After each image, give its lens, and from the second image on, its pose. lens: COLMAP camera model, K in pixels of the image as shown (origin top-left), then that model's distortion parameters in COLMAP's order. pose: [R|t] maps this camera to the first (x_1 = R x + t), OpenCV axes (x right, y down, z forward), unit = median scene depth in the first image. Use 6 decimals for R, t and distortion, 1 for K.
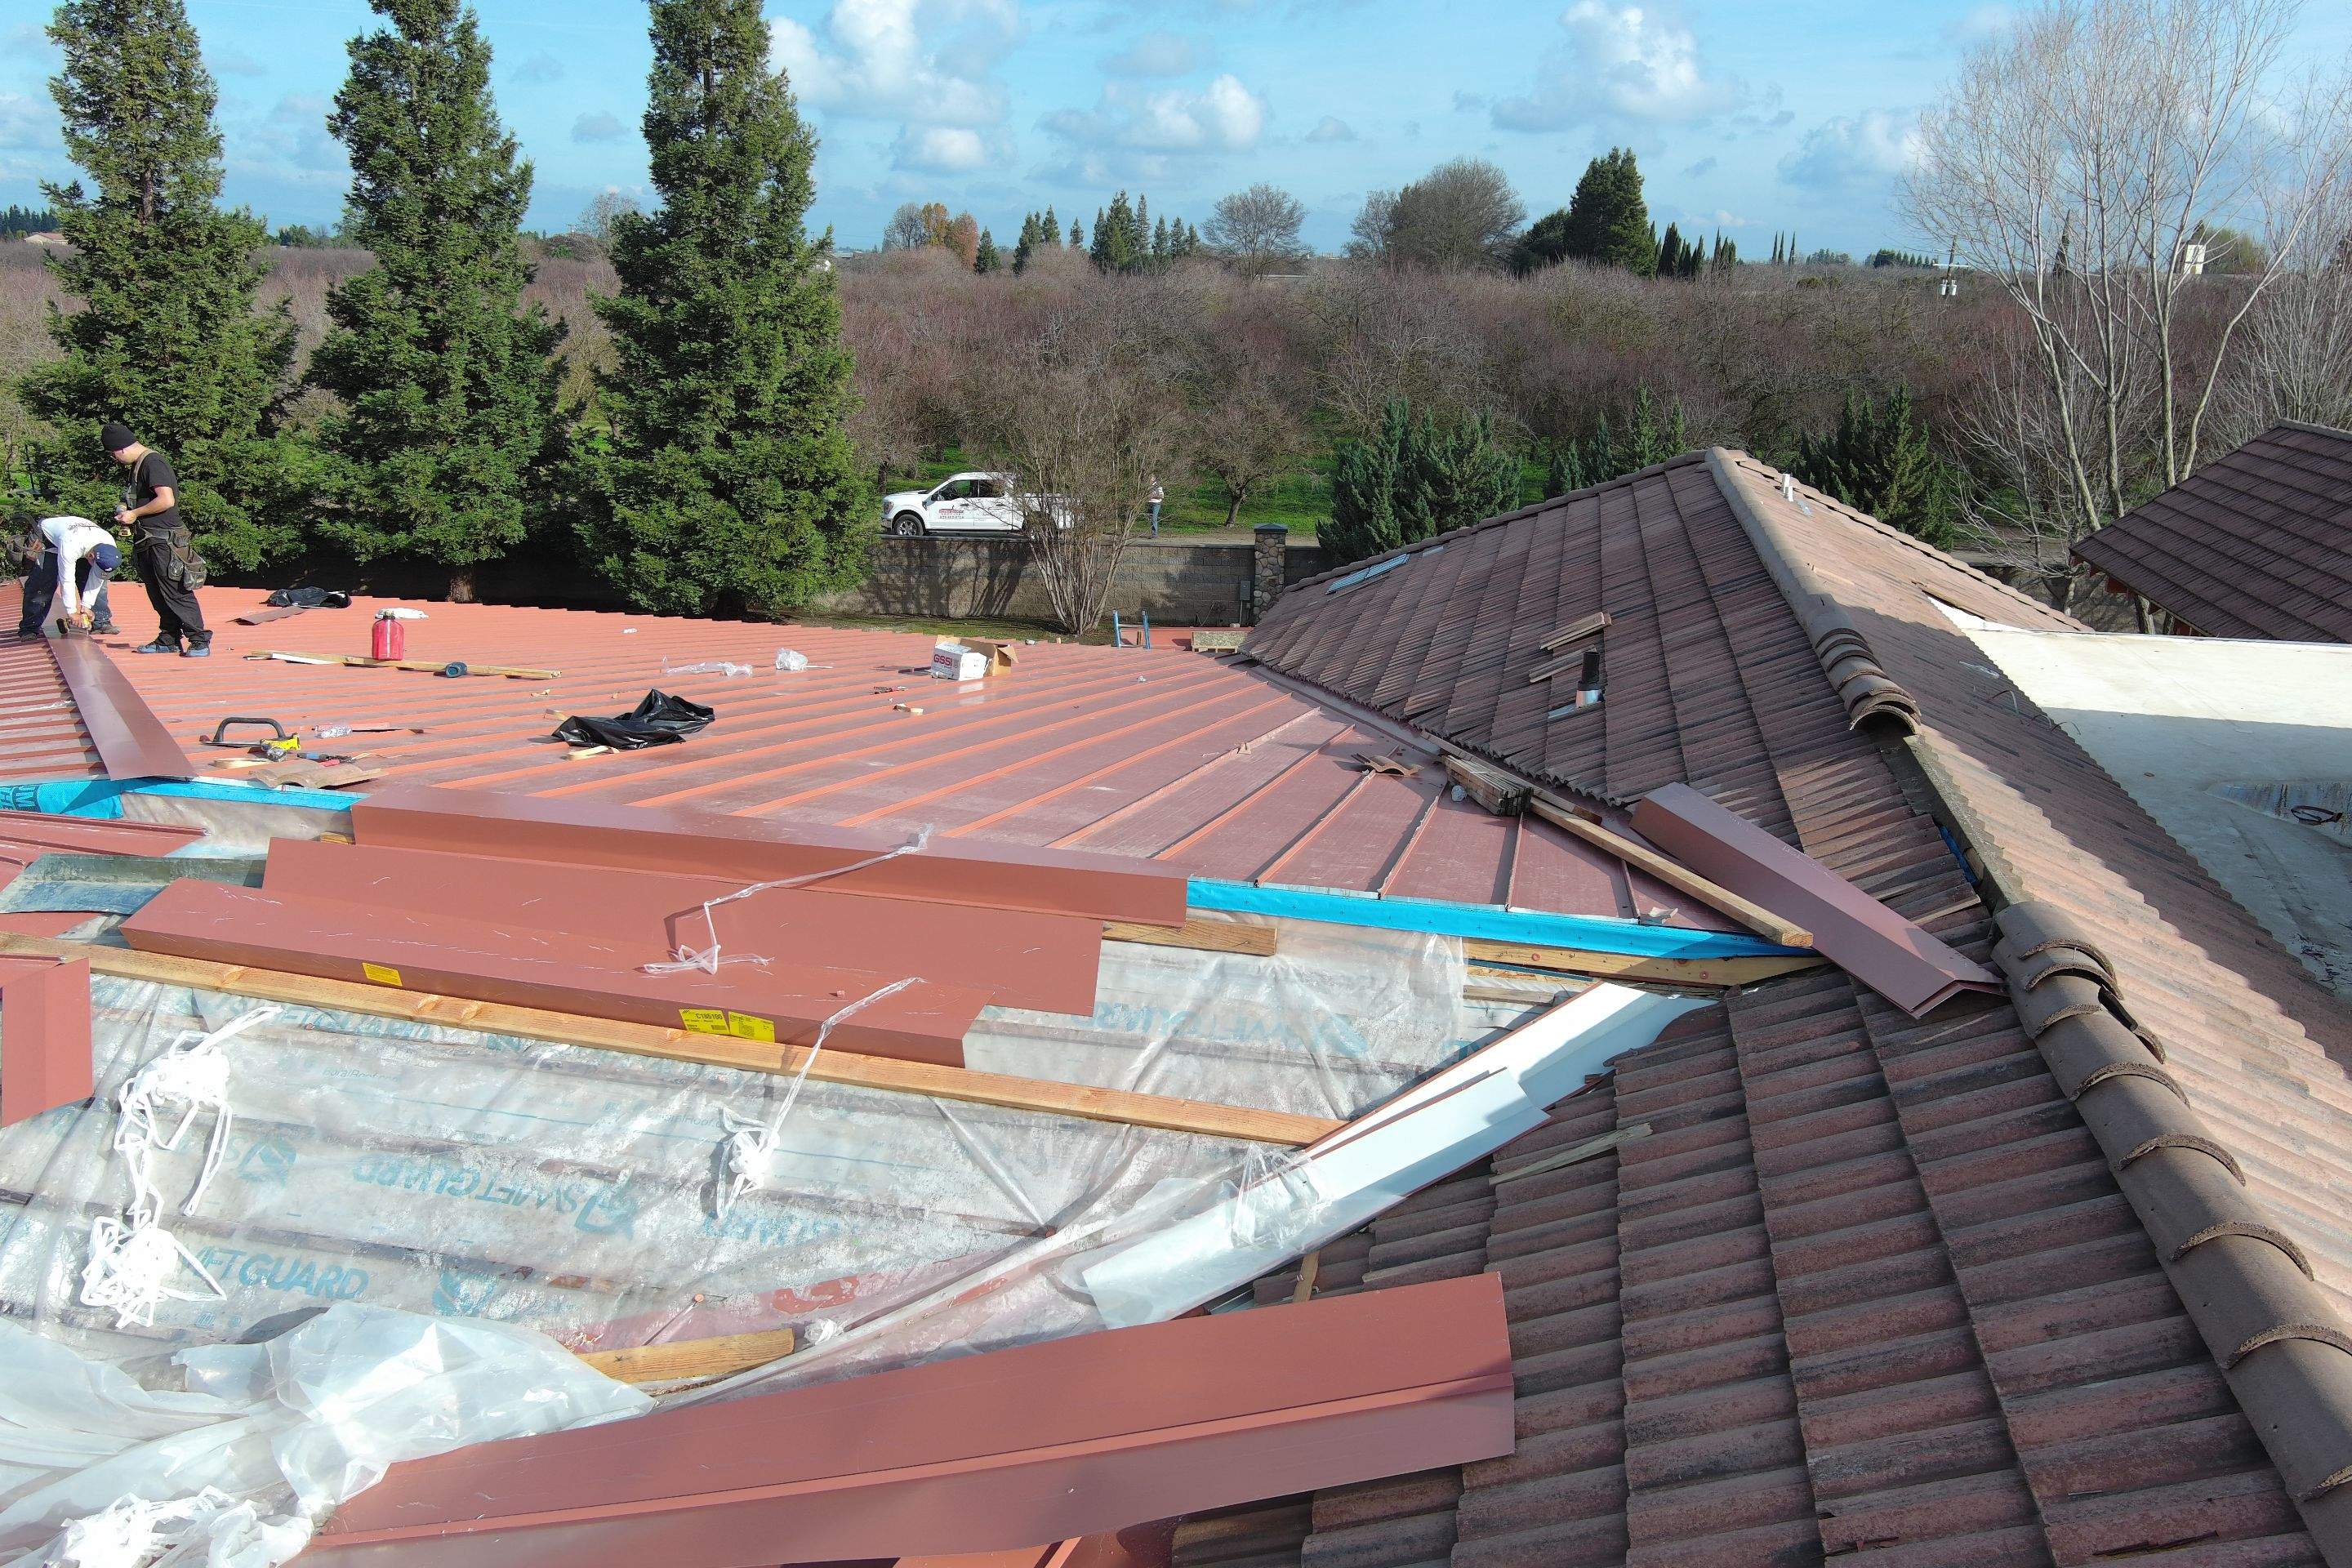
lens RADIAL K [[1808.3, 0, 1190.8], [0, 1808.3, 840.5], [0, 0, 1]] dist [0.017440, -0.023584]
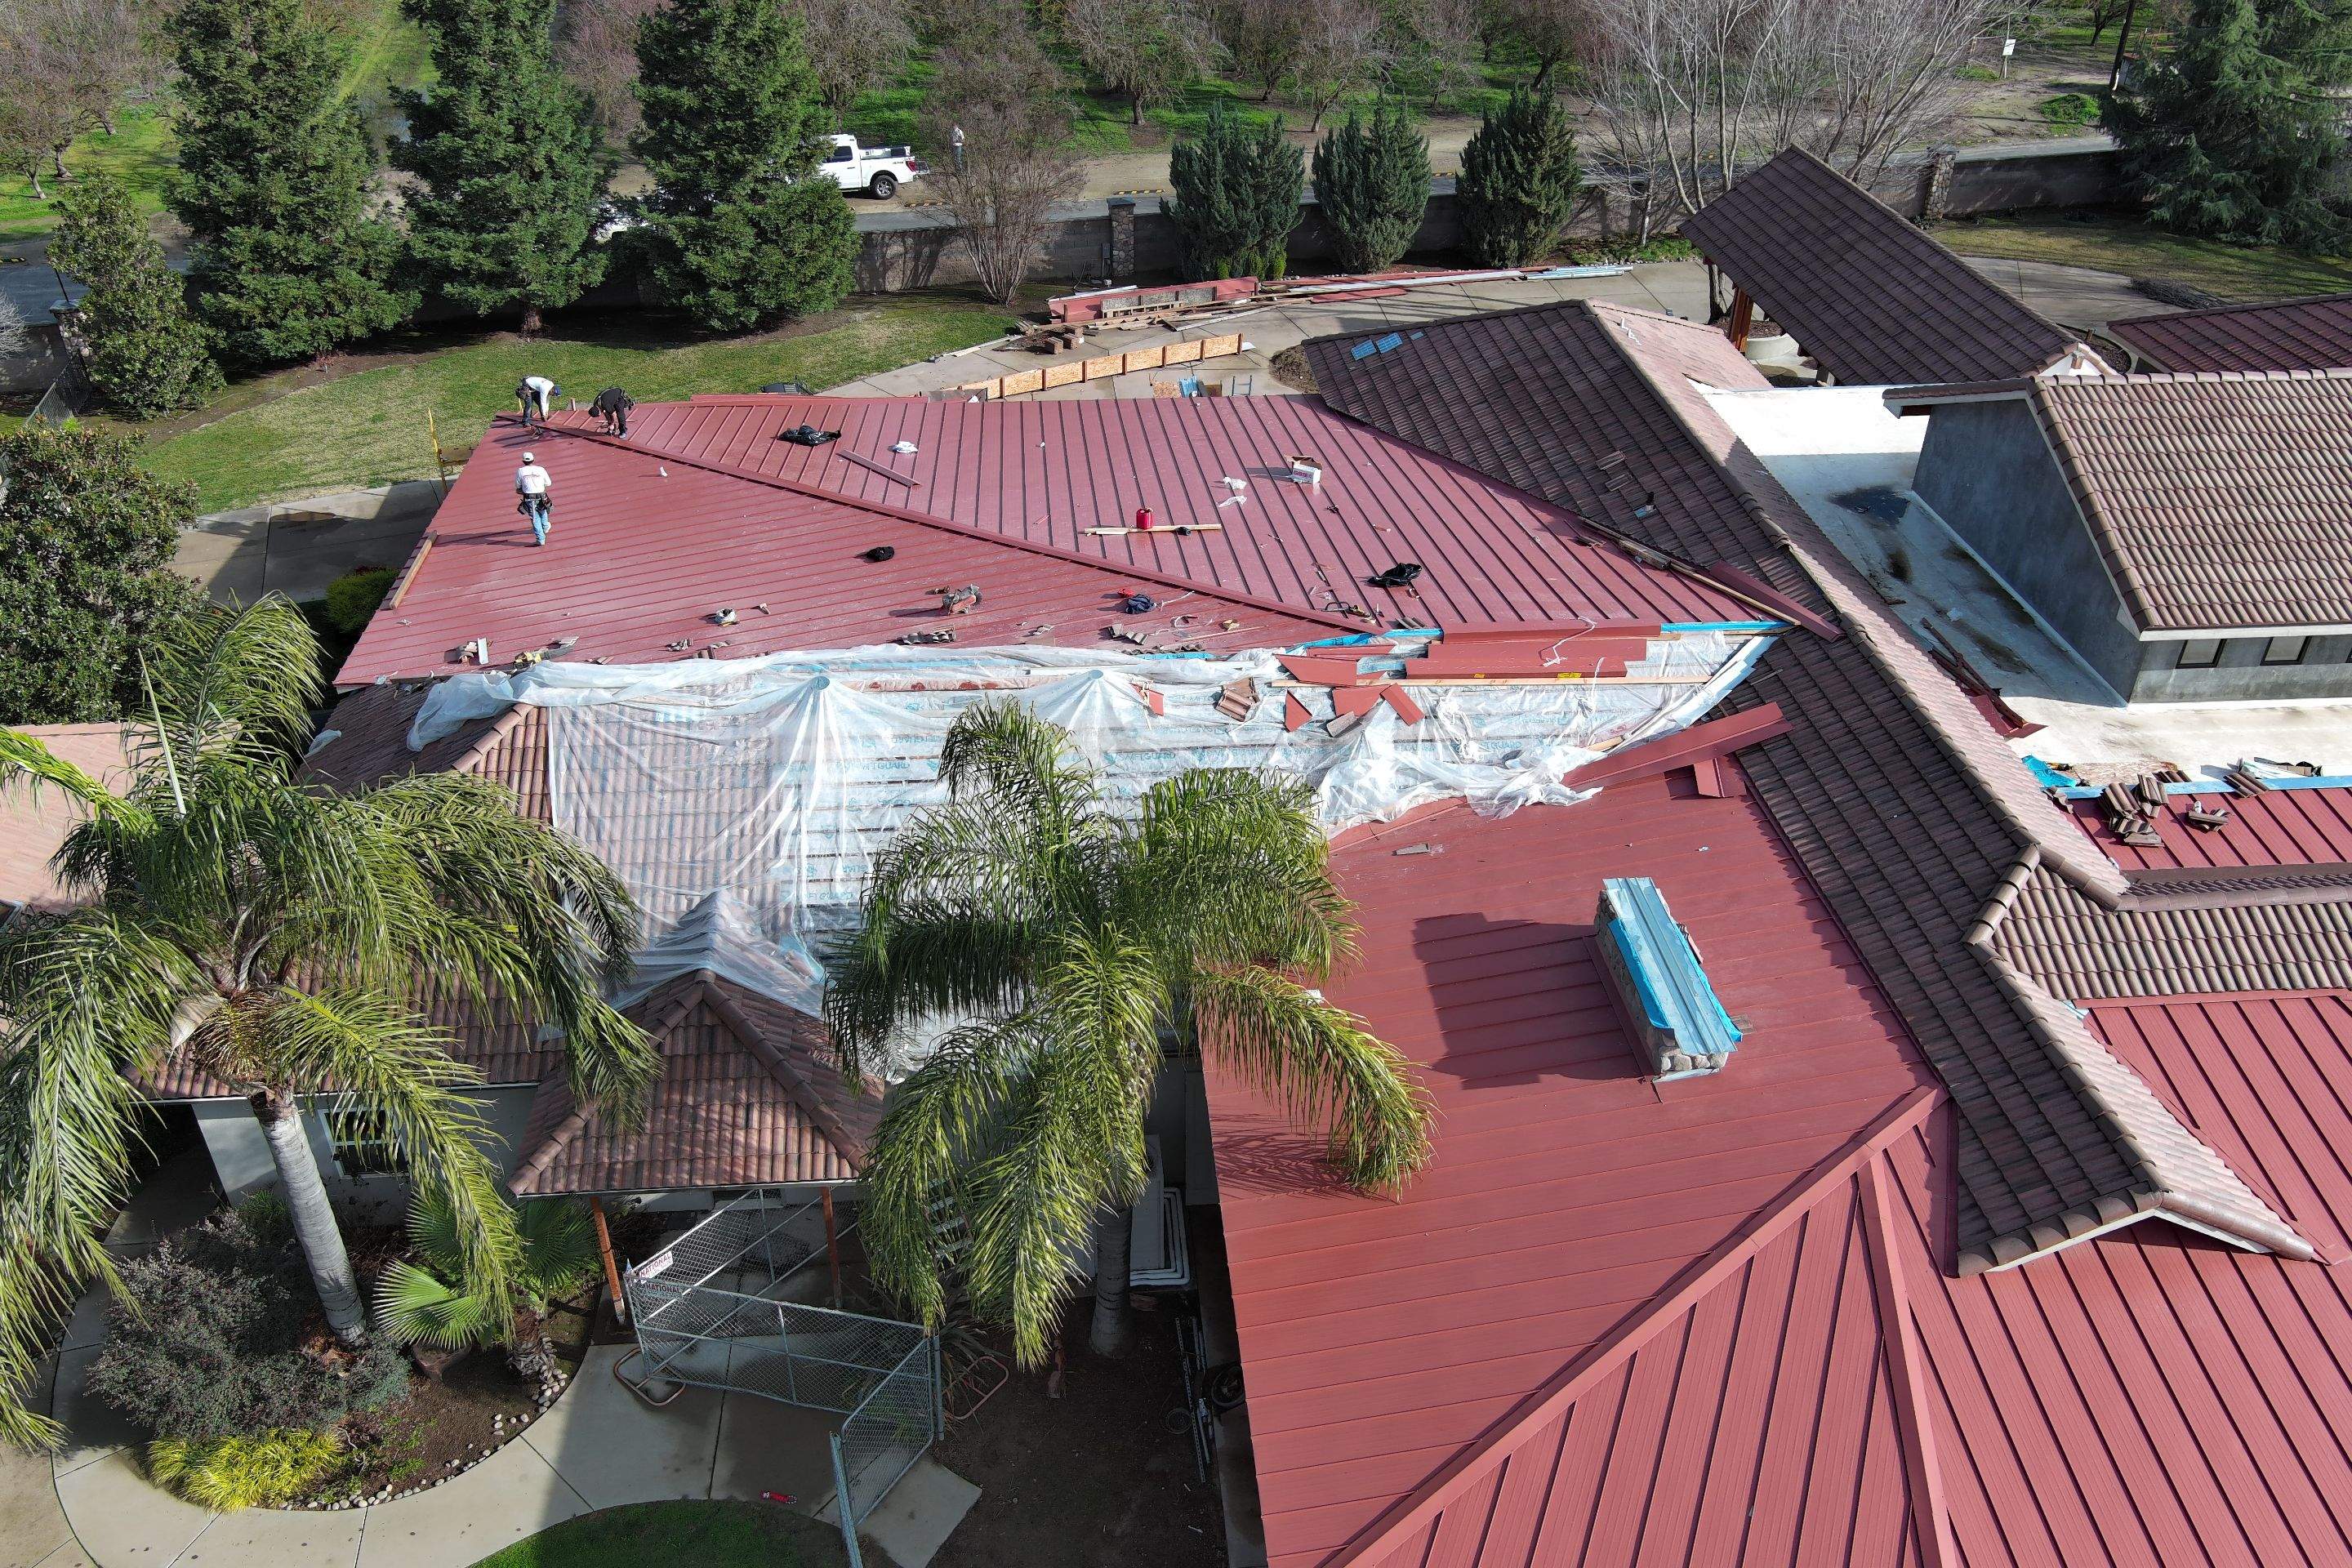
lens RADIAL K [[1808.3, 0, 1190.8], [0, 1808.3, 840.5], [0, 0, 1]] dist [0.017440, -0.023584]
pose [[0.954870, -0.178122, 0.237689, -2.086946], [0.099224, 0.945552, 0.309978, -0.897434], [-0.279961, -0.272404, 0.920553, -2.661138]]
